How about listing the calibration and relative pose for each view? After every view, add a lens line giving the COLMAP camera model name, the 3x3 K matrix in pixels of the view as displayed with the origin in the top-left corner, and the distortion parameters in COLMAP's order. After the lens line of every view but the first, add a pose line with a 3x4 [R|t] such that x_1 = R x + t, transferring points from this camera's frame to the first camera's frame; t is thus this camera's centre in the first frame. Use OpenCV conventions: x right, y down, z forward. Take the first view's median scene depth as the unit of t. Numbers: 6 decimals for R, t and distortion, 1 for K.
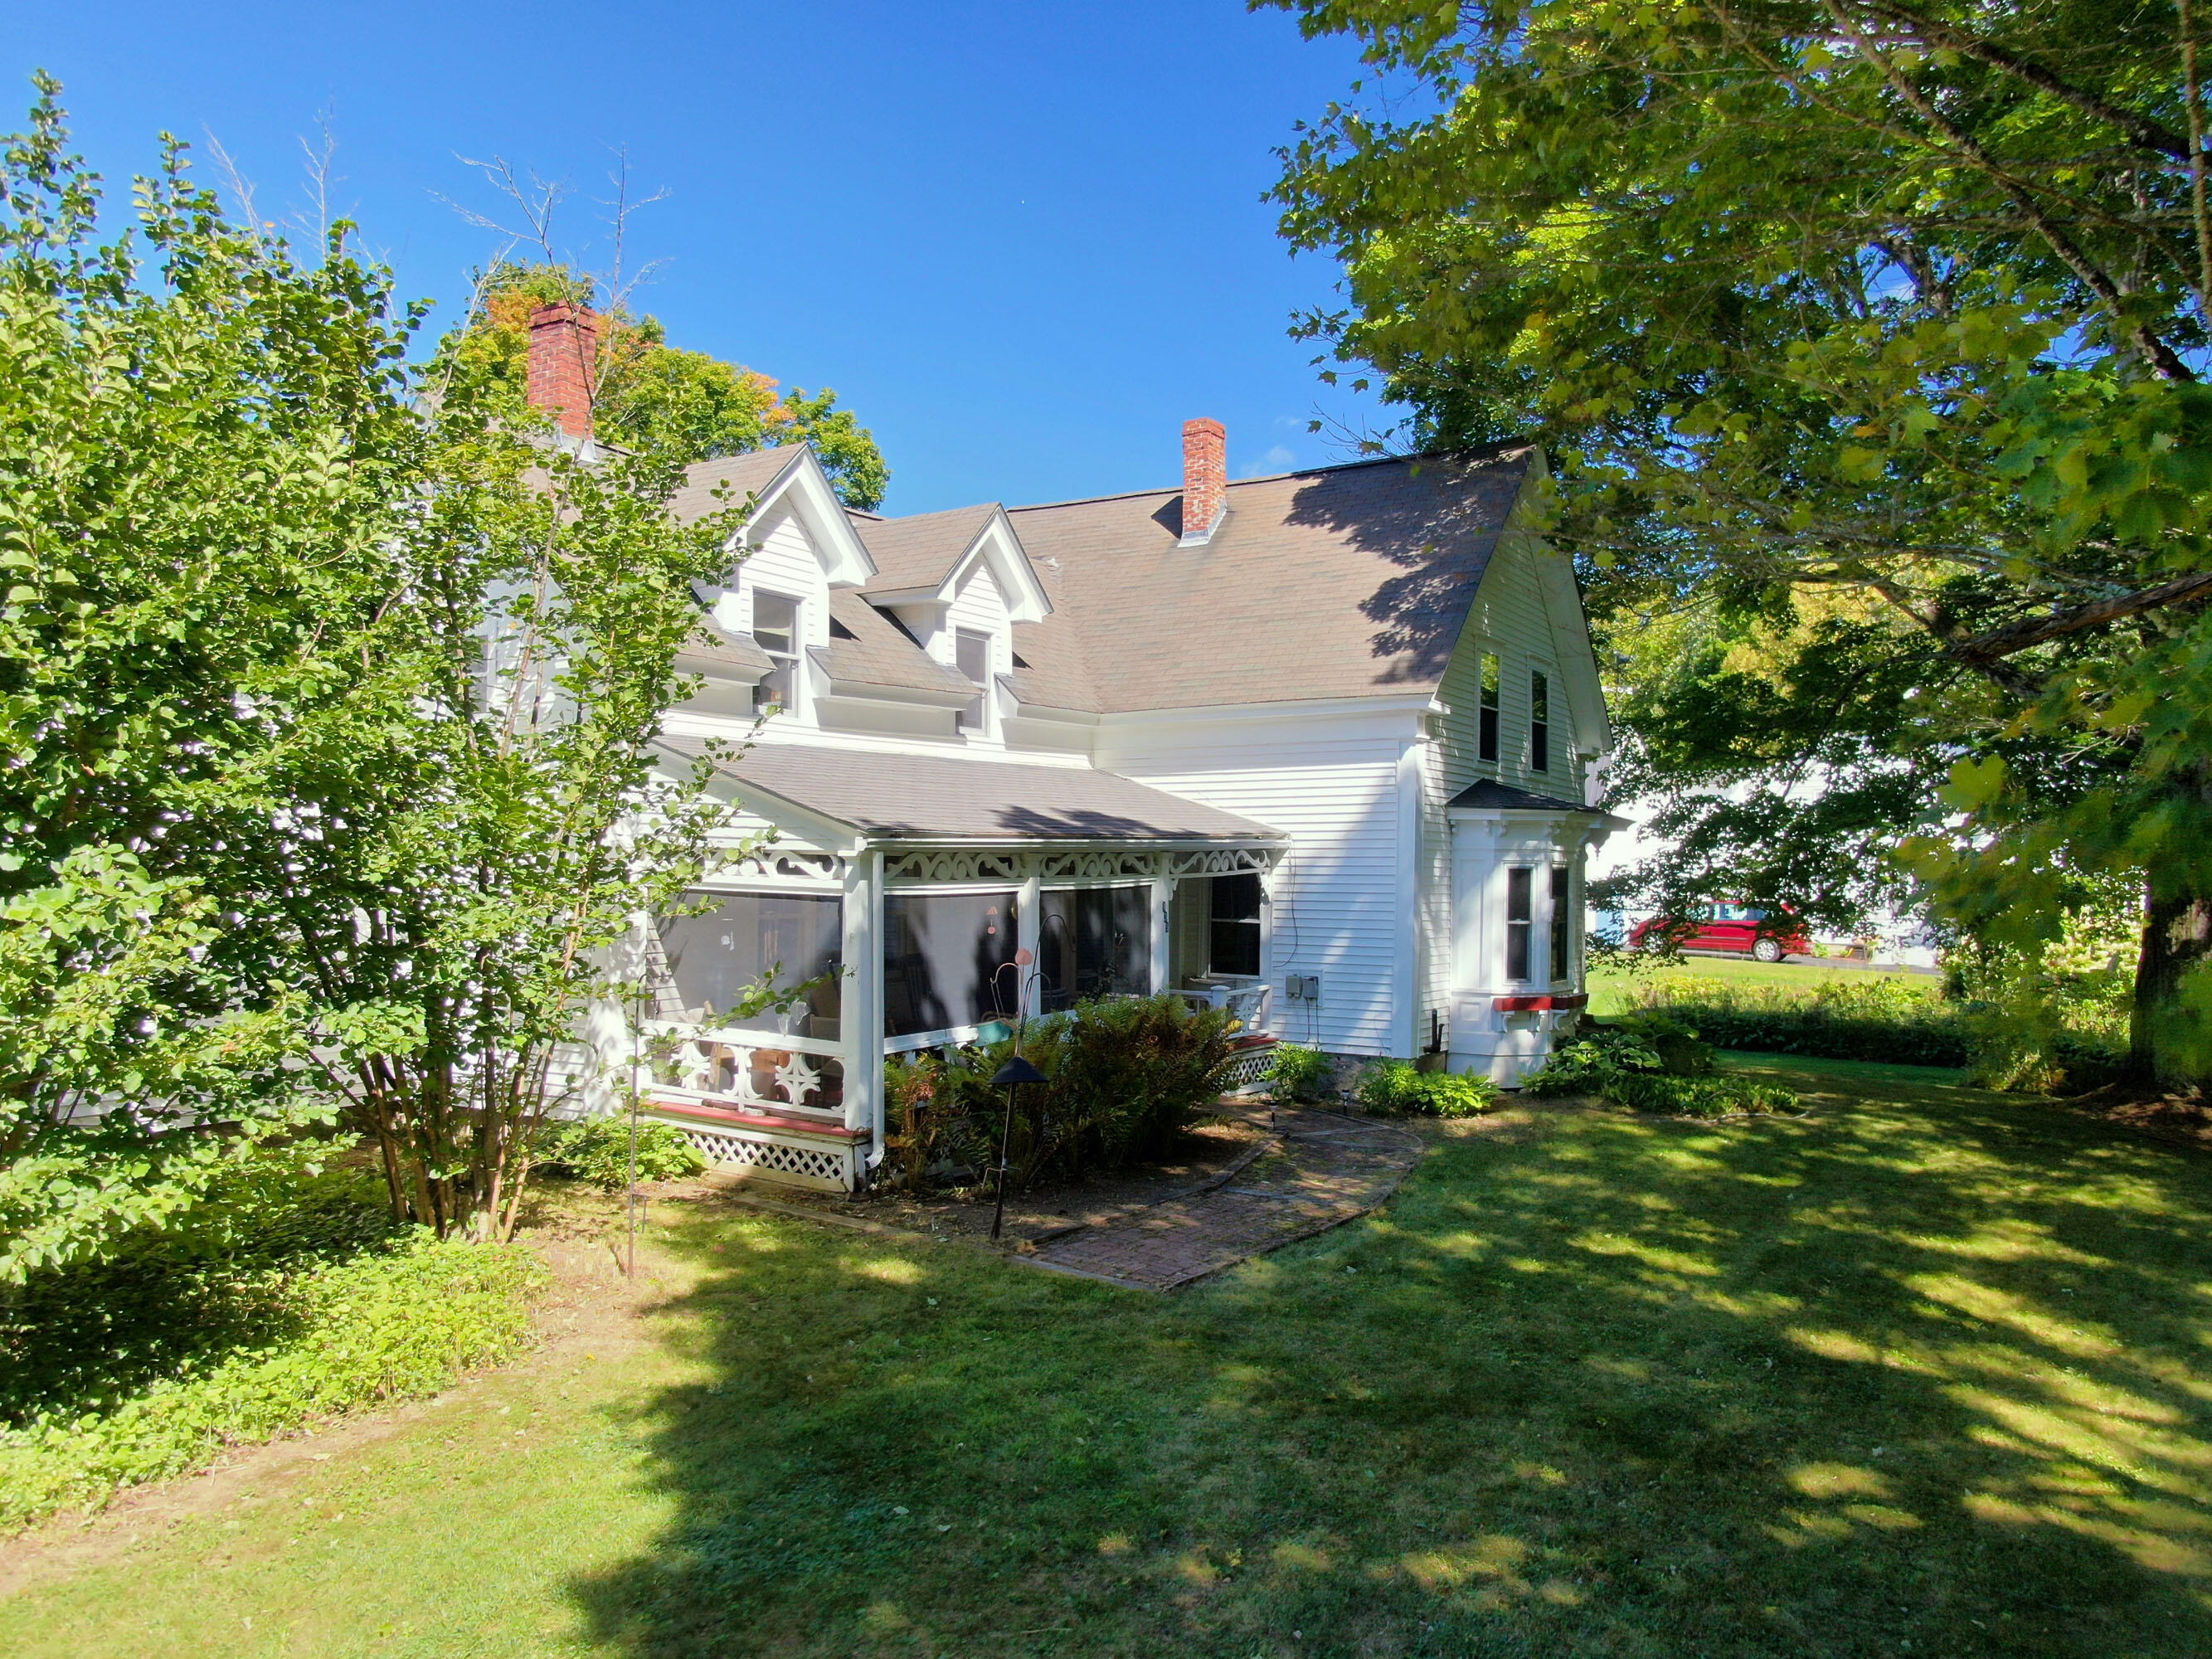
lens RADIAL K [[1578.1, 0, 1106.0], [0, 1578.1, 829.5], [0, 0, 1]] dist [-0.028569, 0.011932]
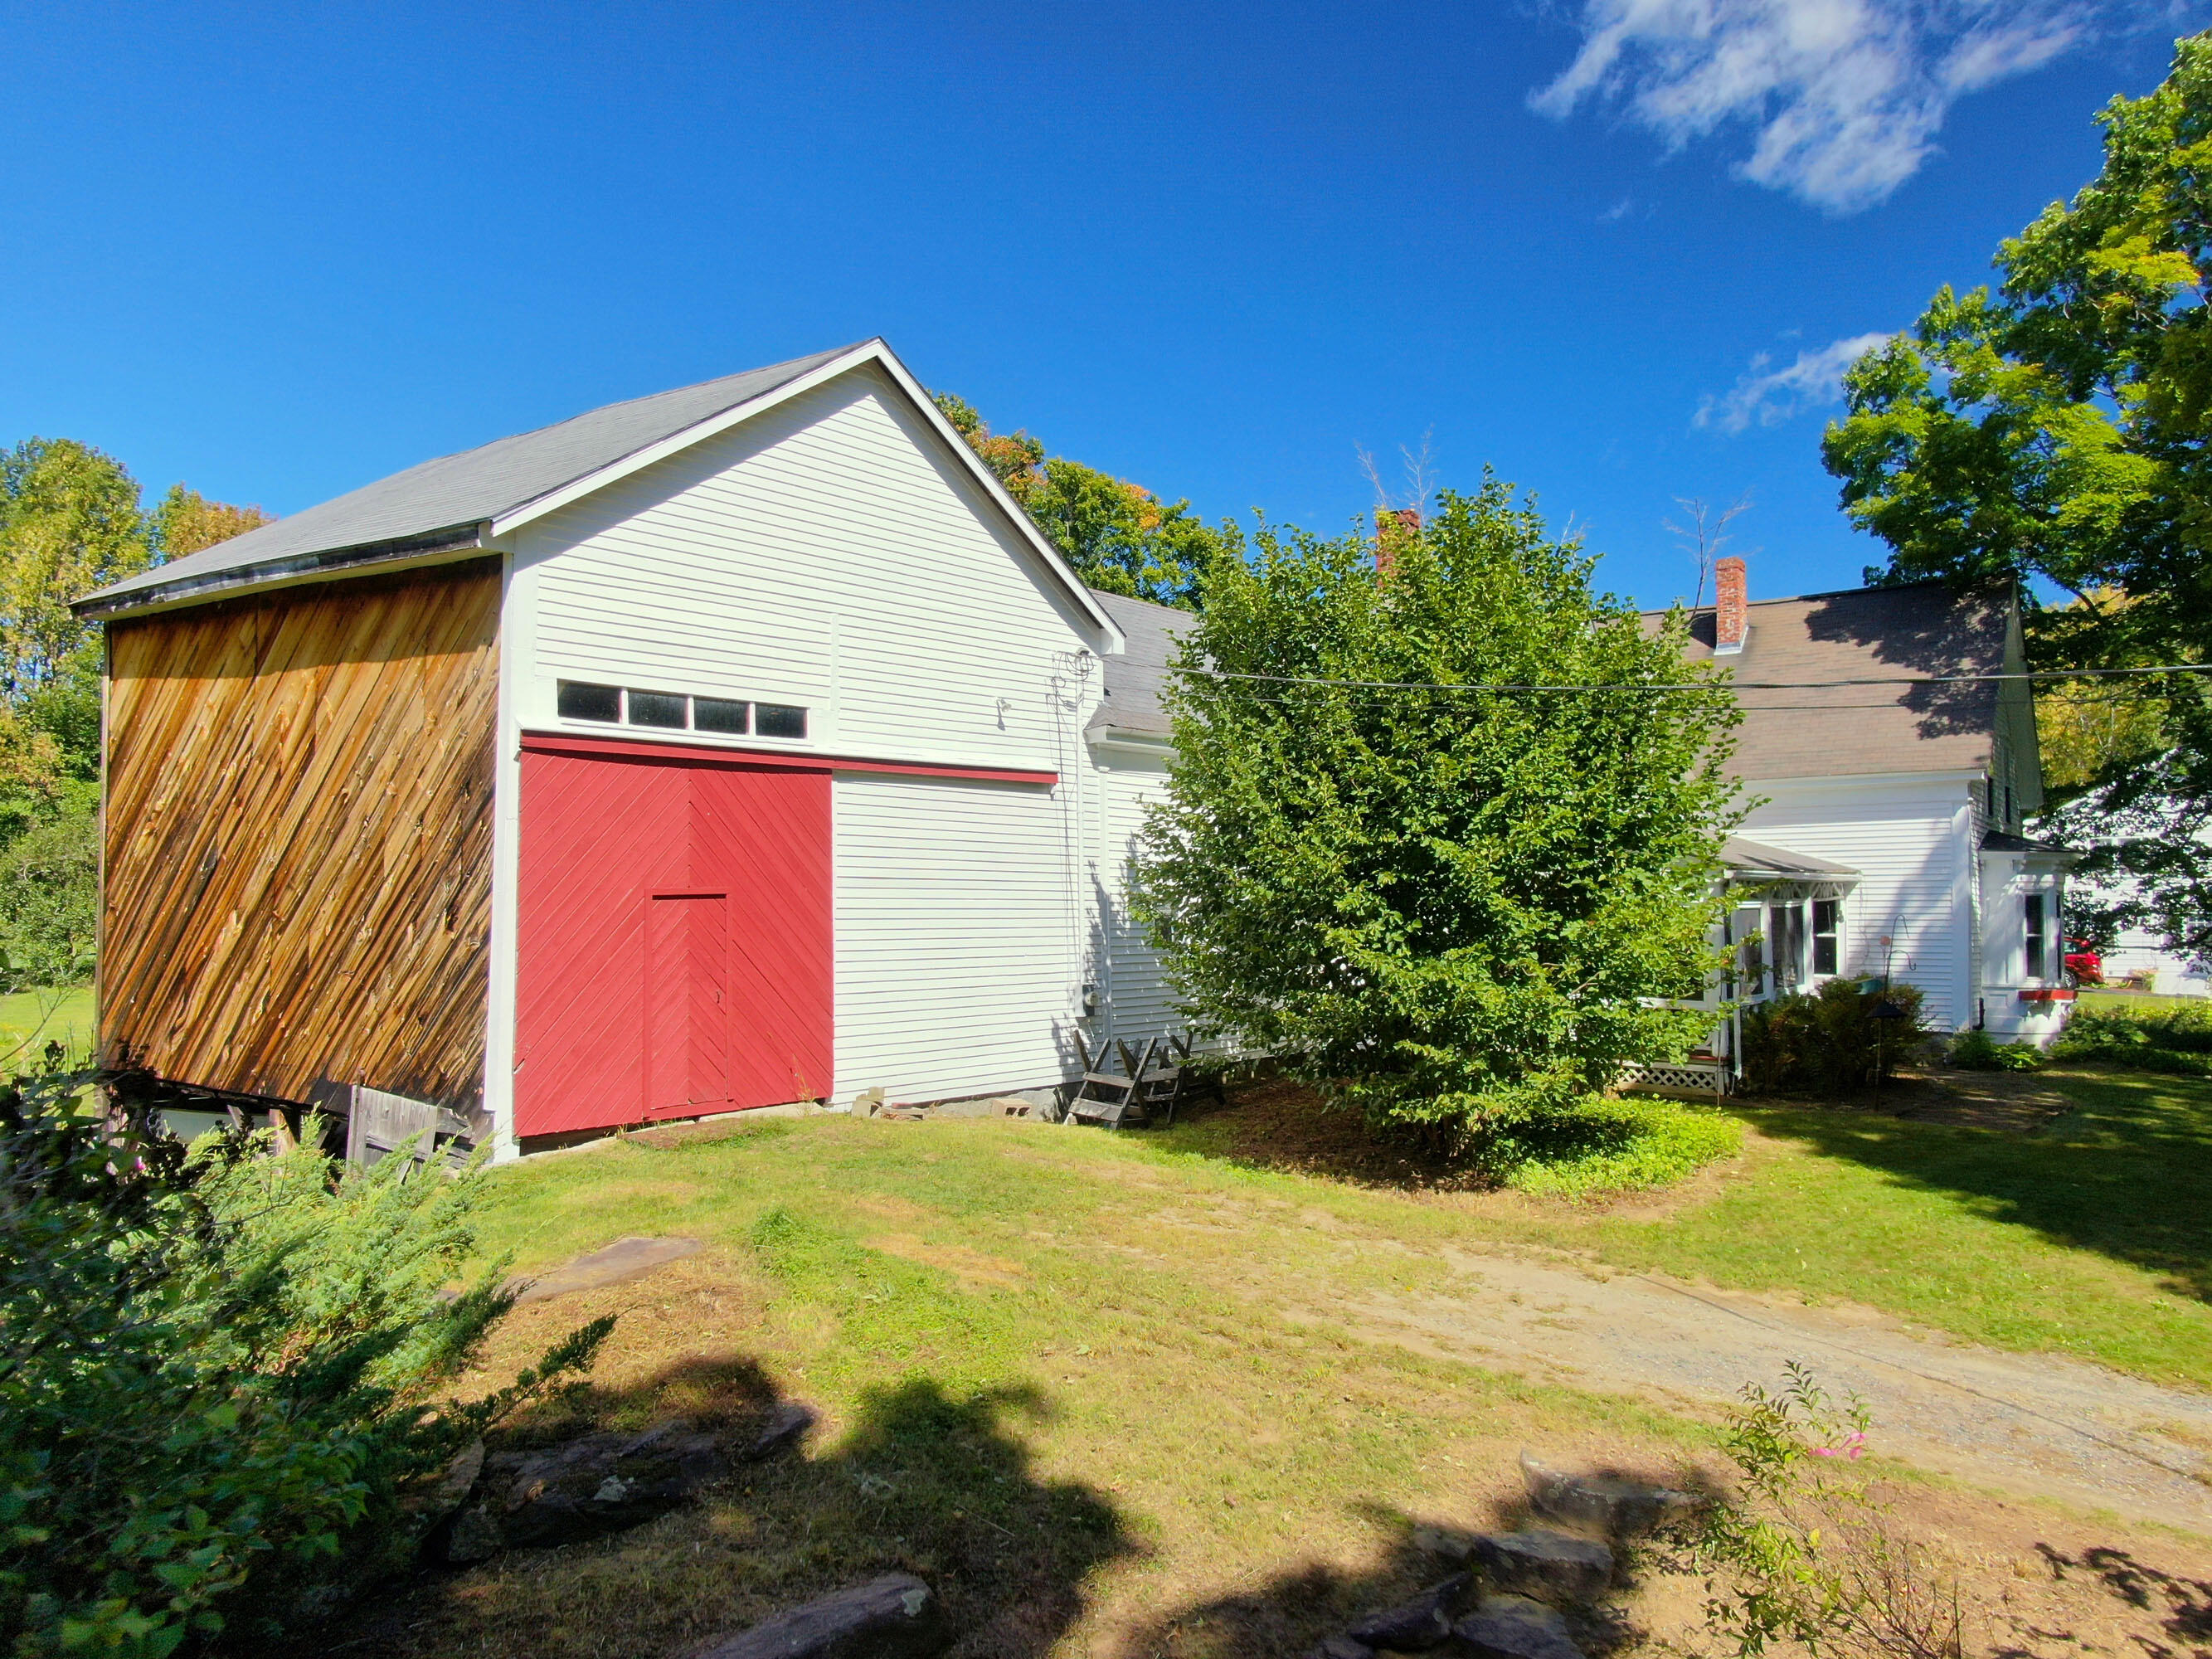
lens RADIAL K [[1578.1, 0, 1106.0], [0, 1578.1, 829.5], [0, 0, 1]] dist [-0.028569, 0.011932]
pose [[0.995766, -0.011495, -0.091200, -0.406780], [0.008442, 0.999393, -0.033788, 0.007230], [0.091533, 0.032875, 0.995259, -0.410569]]
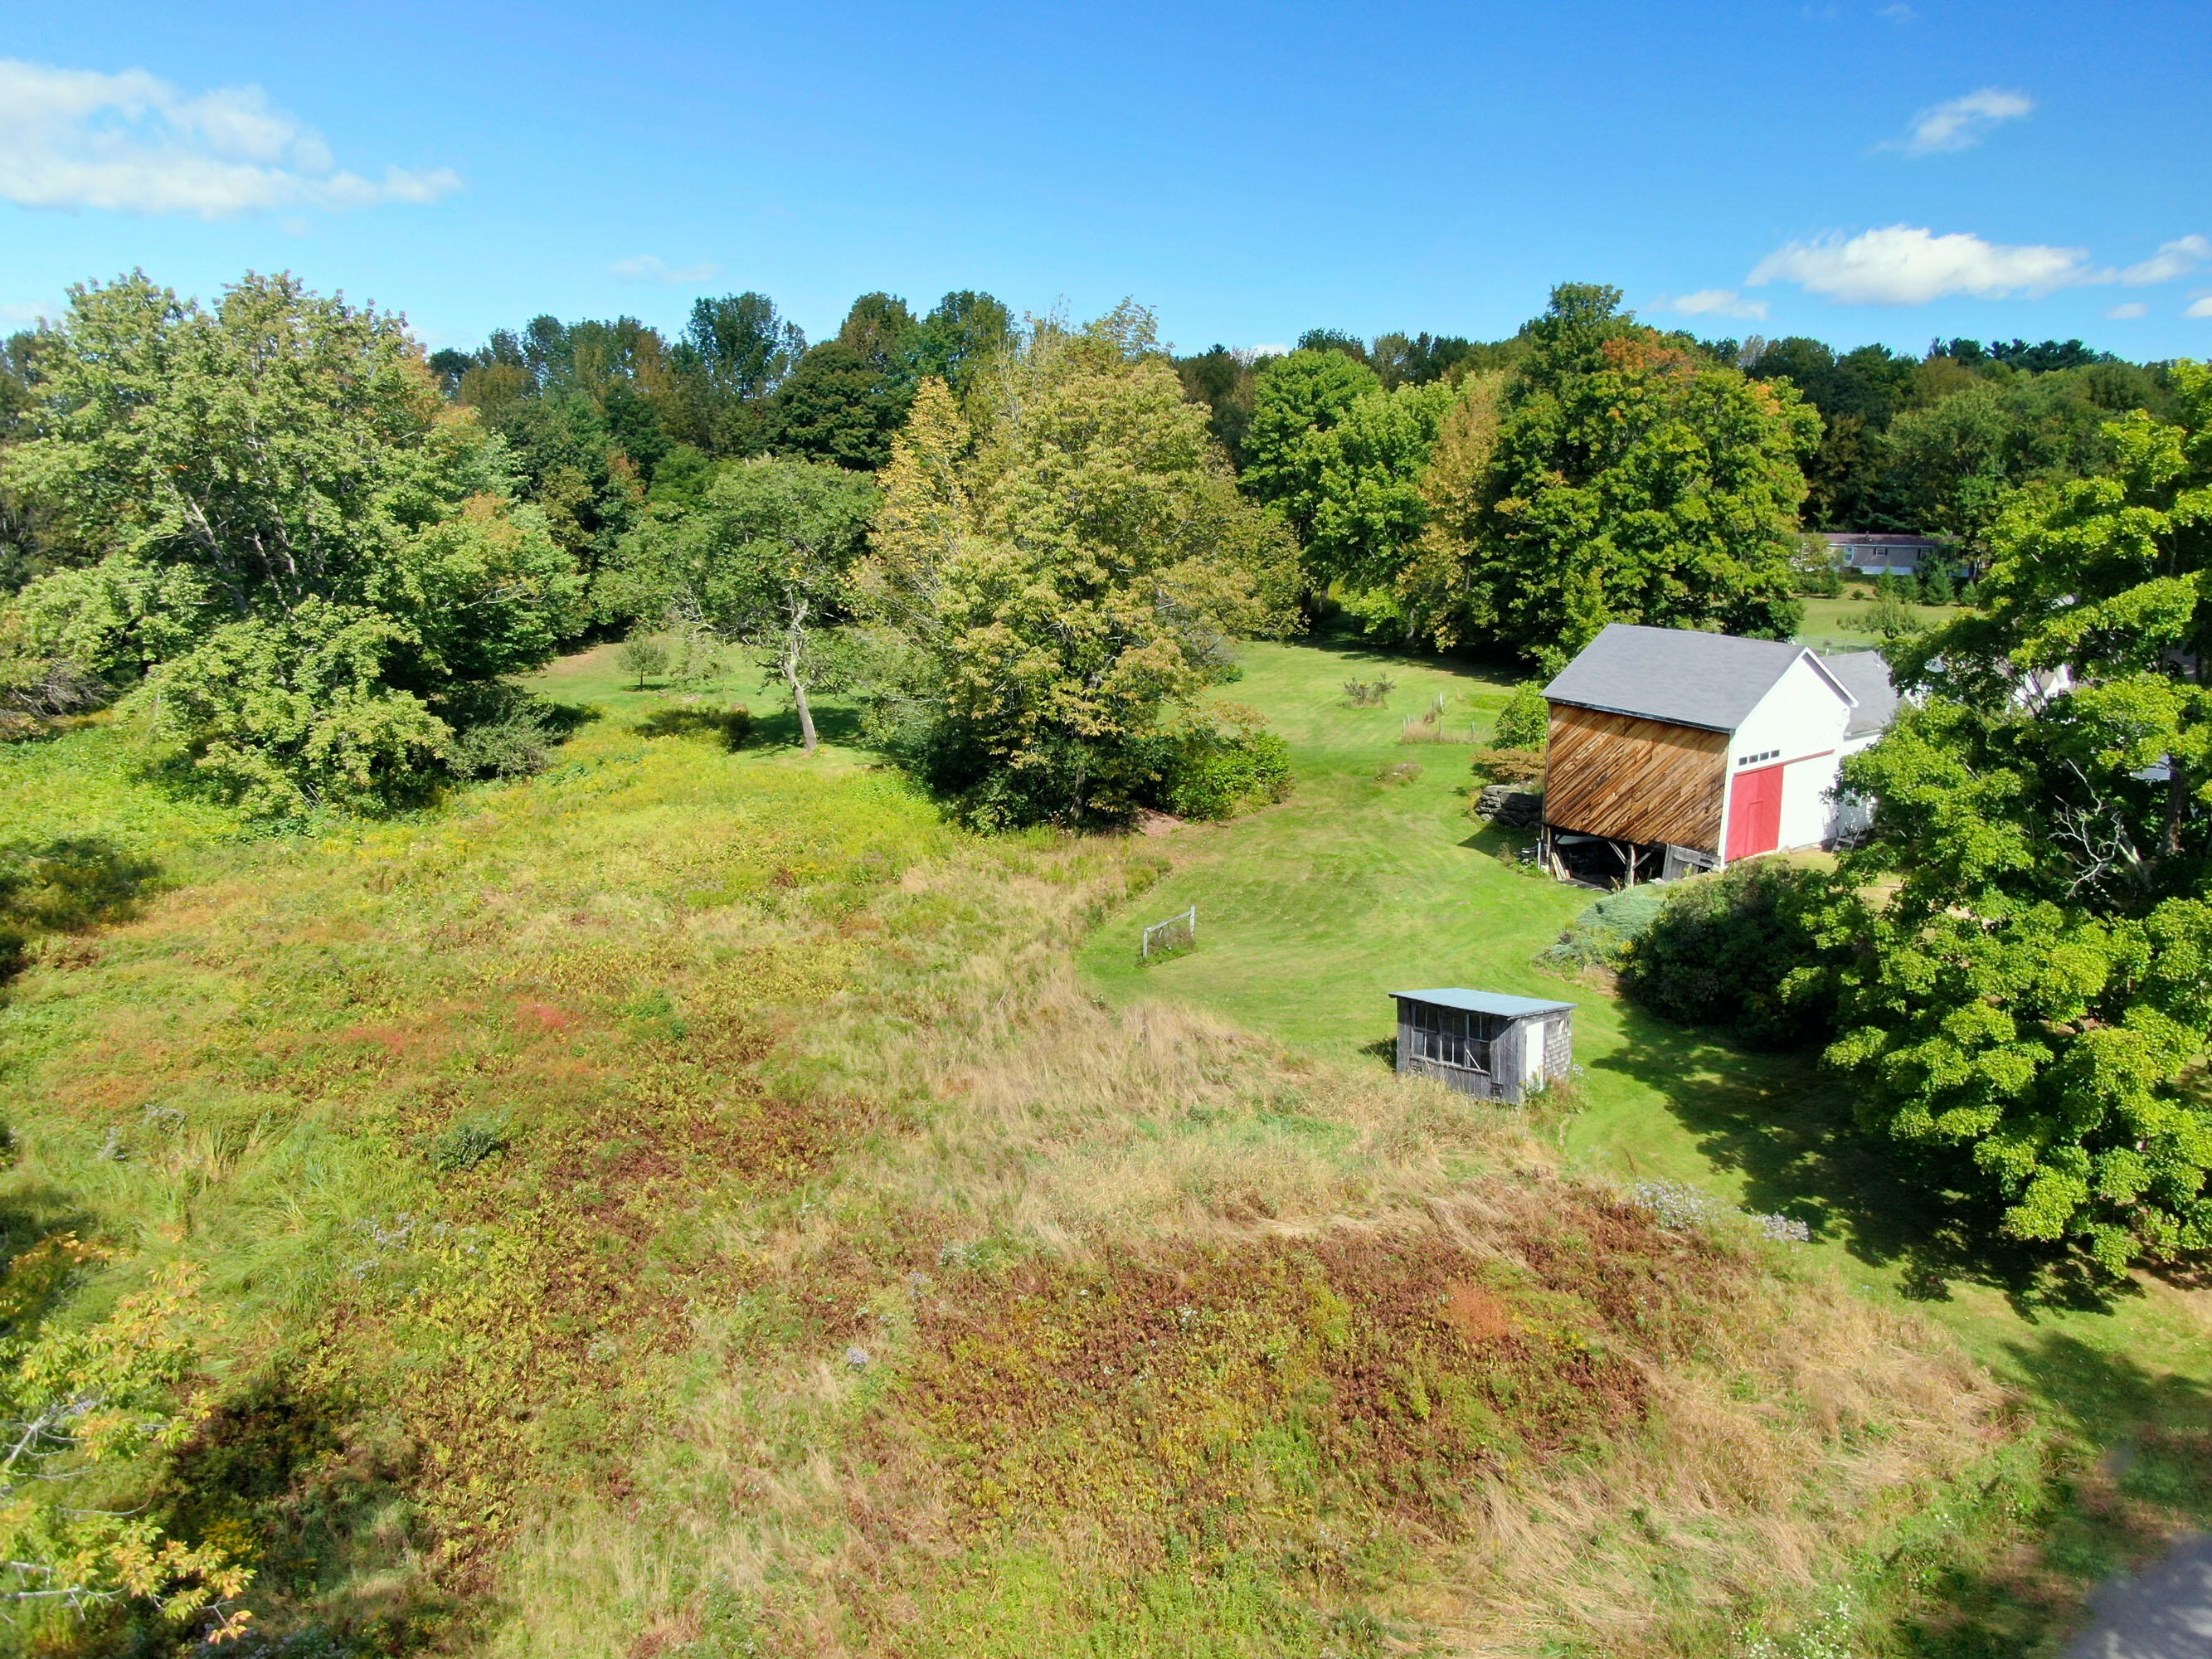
lens RADIAL K [[1578.1, 0, 1106.0], [0, 1578.1, 829.5], [0, 0, 1]] dist [-0.028569, 0.011932]
pose [[0.939445, 0.064638, -0.336549, -0.815885], [0.020621, 0.969609, 0.243787, -0.682654], [0.342079, -0.235965, 0.909562, -2.810298]]
